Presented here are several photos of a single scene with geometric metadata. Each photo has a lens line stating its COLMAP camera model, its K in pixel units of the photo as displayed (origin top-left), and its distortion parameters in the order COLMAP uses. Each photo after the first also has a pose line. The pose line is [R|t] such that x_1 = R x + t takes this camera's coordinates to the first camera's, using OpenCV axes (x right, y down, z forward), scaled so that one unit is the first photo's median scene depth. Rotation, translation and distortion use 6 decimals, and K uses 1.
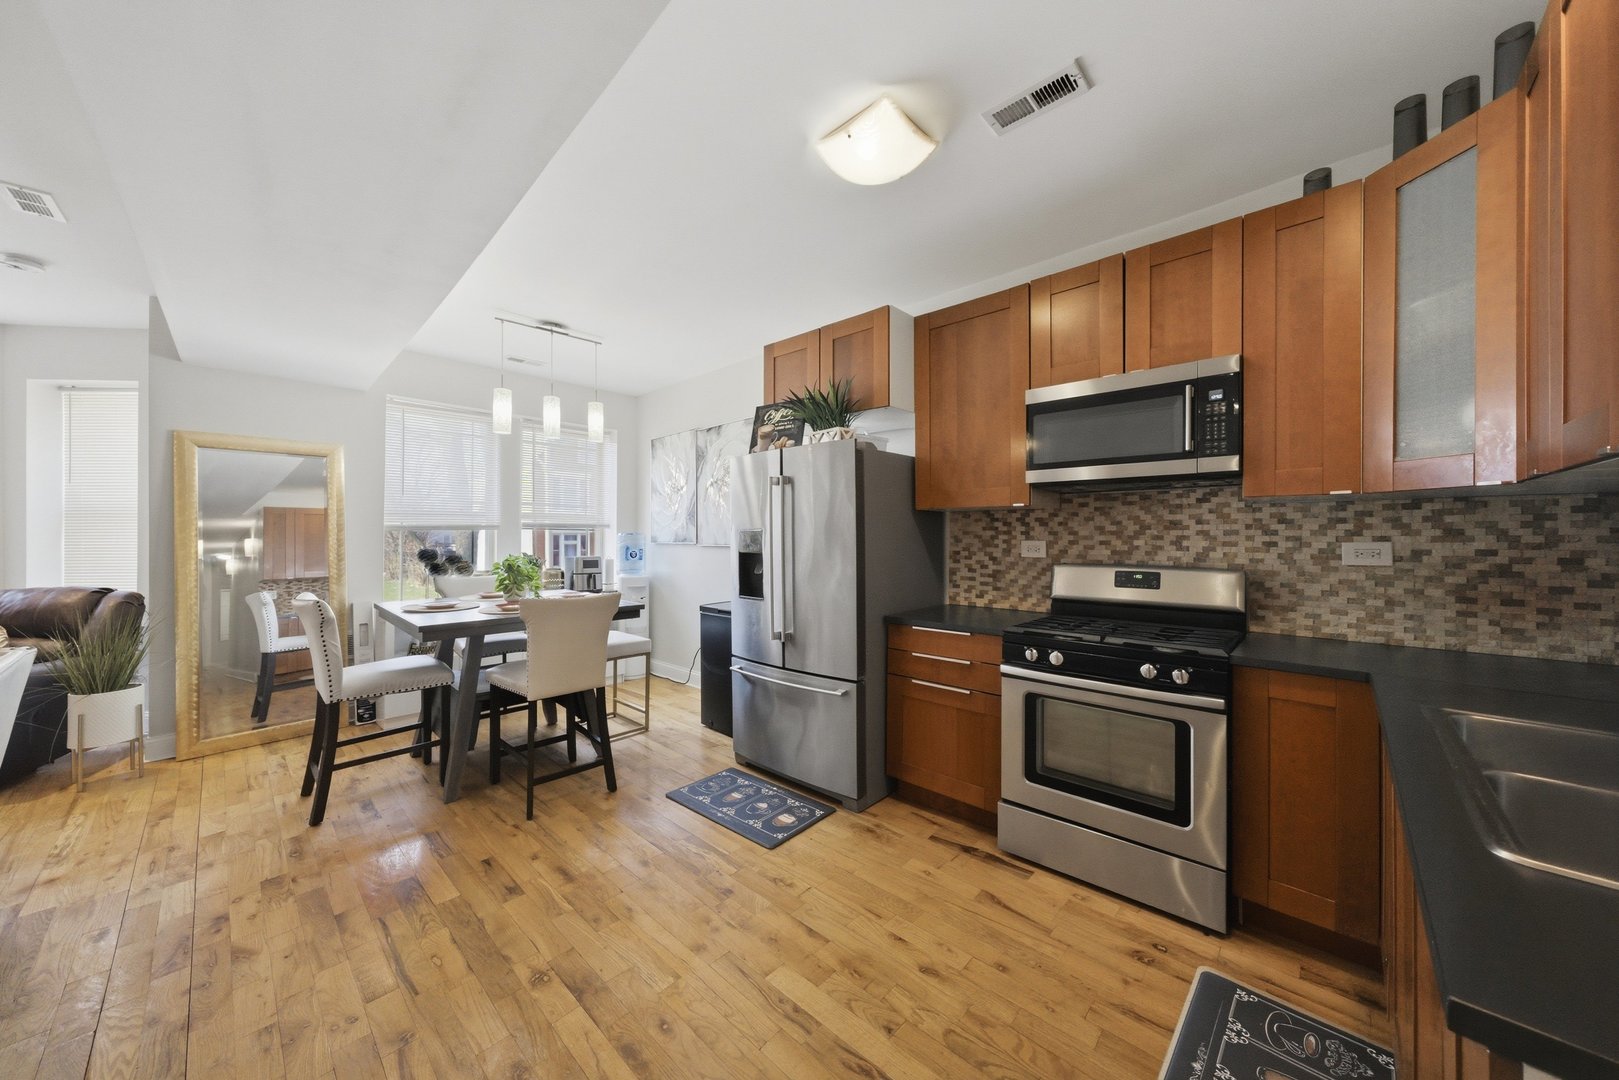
lens RADIAL K [[566.7, 0, 805.5], [0, 566.7, 542.7], [0, 0, 1]] dist [0.000189, 0.000017]
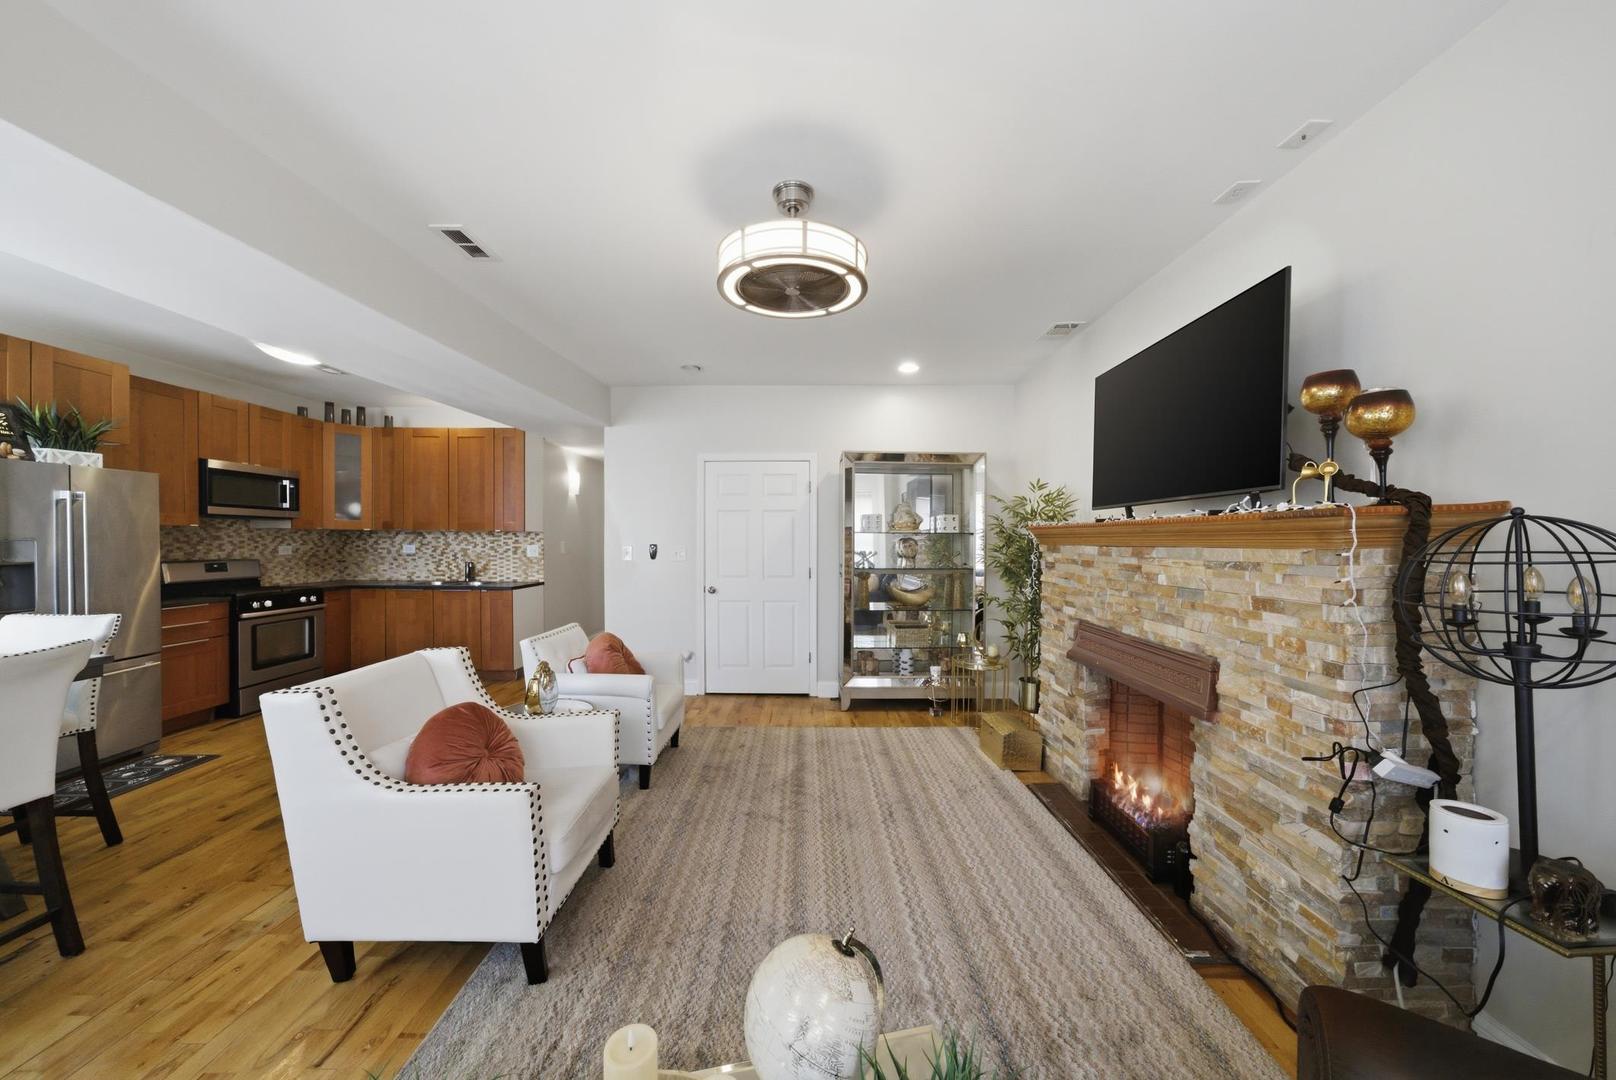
lens RADIAL K [[585.9, 0, 813.3], [0, 585.9, 532.8], [0, 0, 1]] dist [0.001282, 0.000103]
pose [[-0.669376, 0.002847, 0.742918, -1.977113], [-0.002560, 0.999978, -0.006140, -0.037787], [-0.742919, -0.006012, -0.669354, 0.769409]]
